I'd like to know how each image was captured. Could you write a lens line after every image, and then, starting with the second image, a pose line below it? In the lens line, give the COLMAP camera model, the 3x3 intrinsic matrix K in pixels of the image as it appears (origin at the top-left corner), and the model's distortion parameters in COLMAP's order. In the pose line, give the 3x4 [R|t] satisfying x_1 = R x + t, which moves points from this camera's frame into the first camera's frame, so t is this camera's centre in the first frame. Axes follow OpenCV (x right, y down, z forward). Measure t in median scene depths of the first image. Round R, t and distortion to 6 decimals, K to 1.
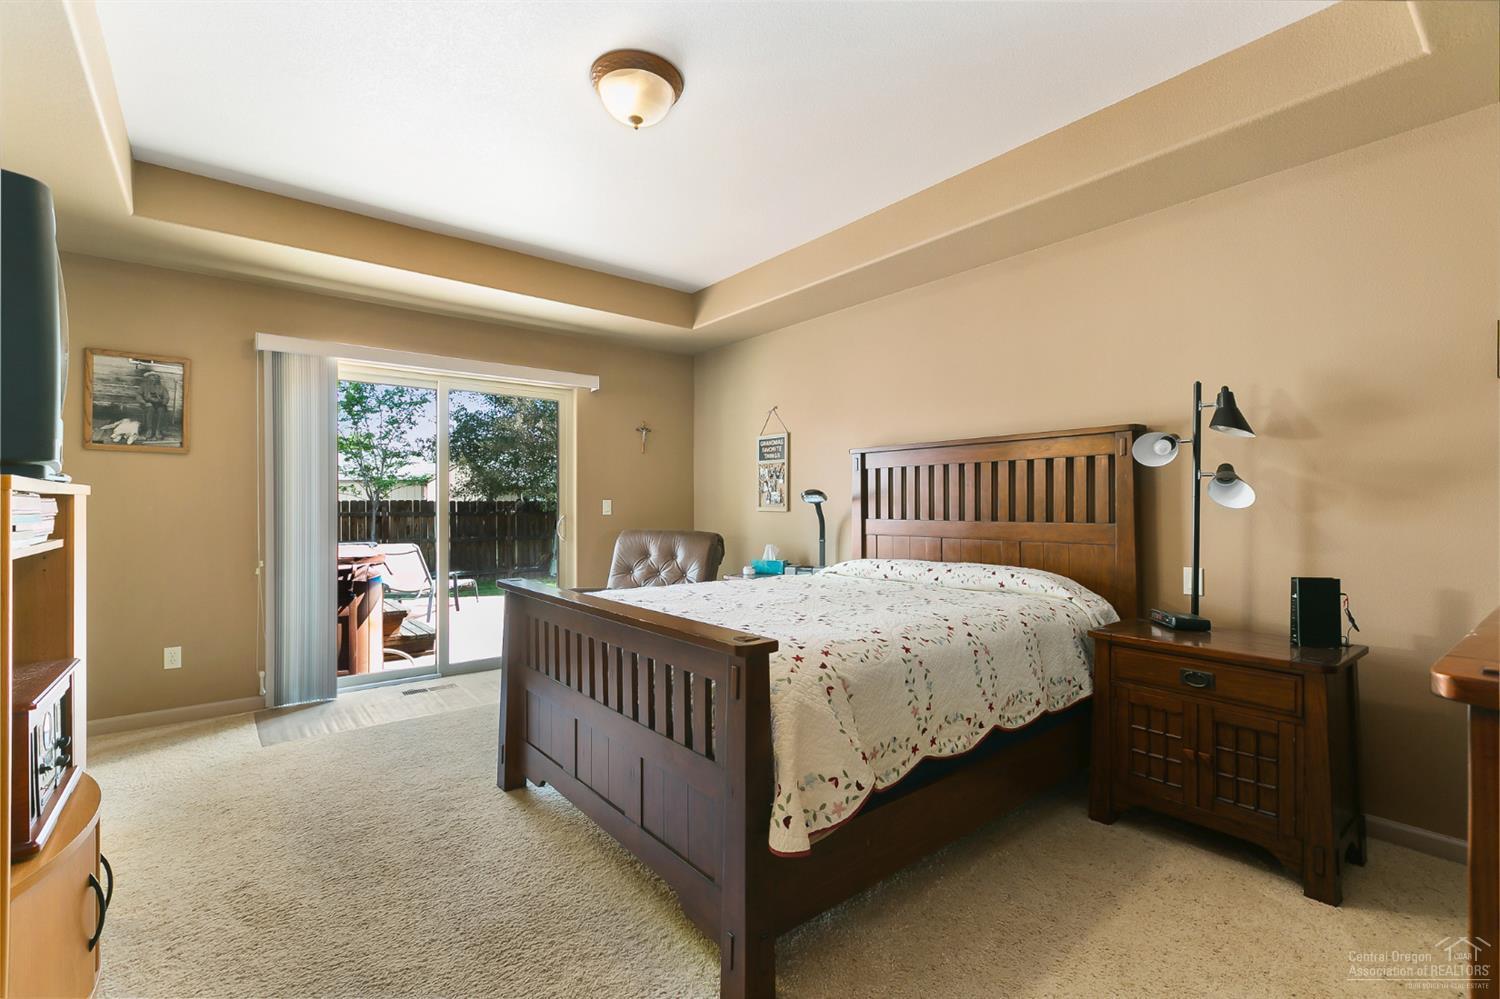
lens RADIAL K [[671.7, 0, 760.1], [0, 671.7, 499.0], [0, 0, 1]] dist [0.002583, 0.000558]
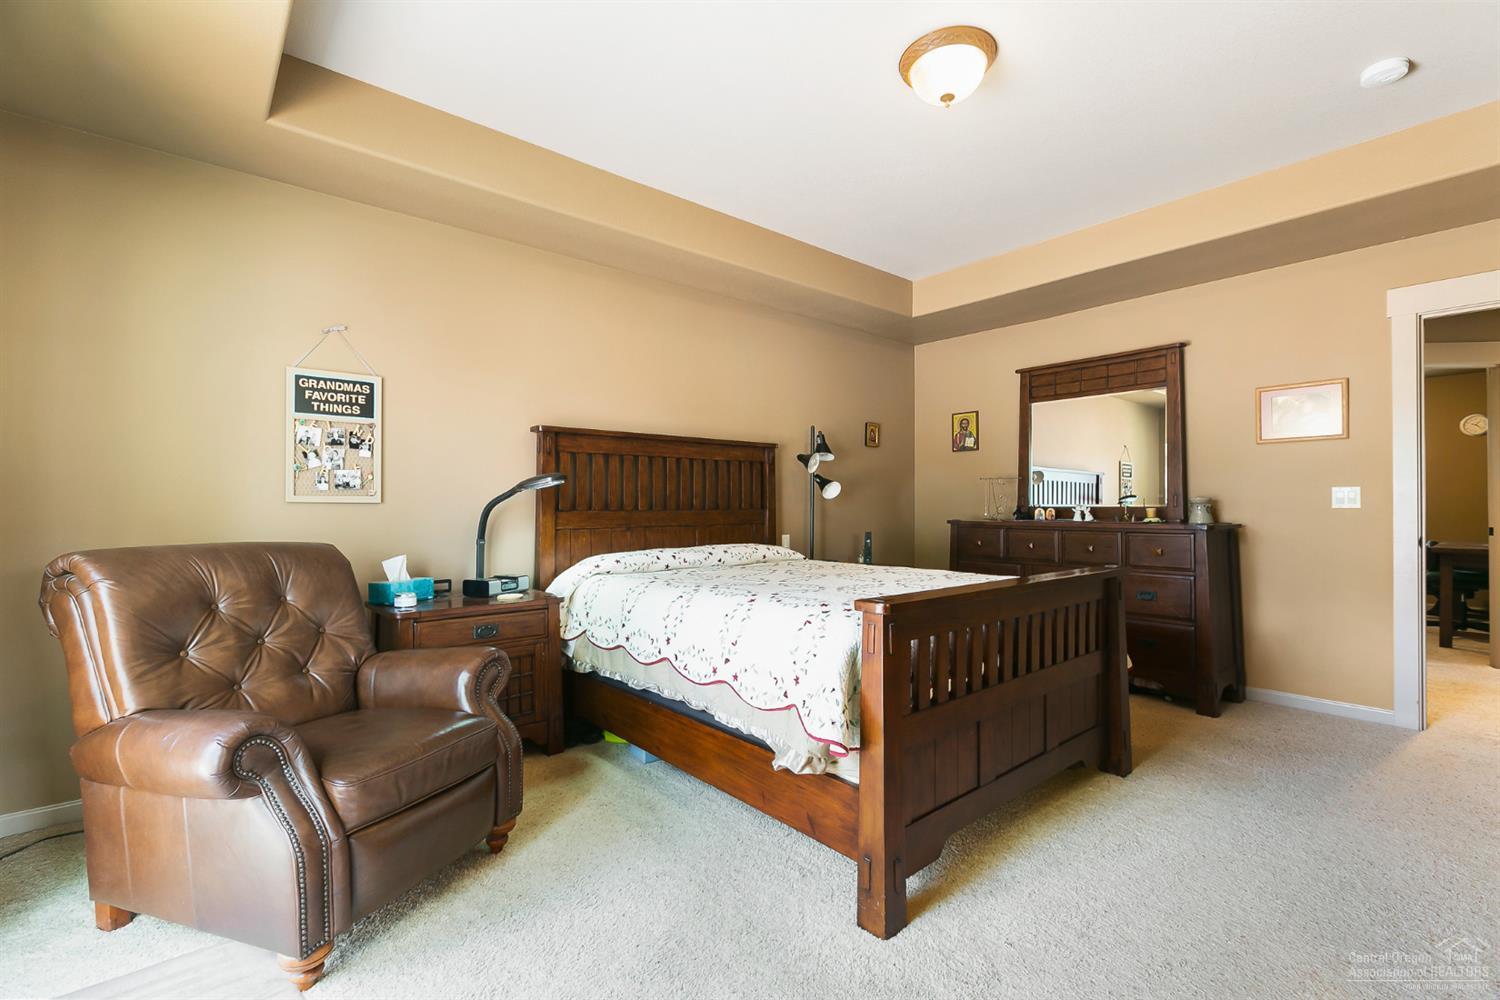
lens RADIAL K [[671.7, 0, 756.0], [0, 671.7, 502.7], [0, 0, 1]] dist [0.002583, 0.000558]
pose [[-0.032410, 0.005773, 0.999458, -0.643478], [-0.006294, 0.999962, -0.005980, 0.021419], [-0.999455, -0.006485, -0.032372, 0.724796]]
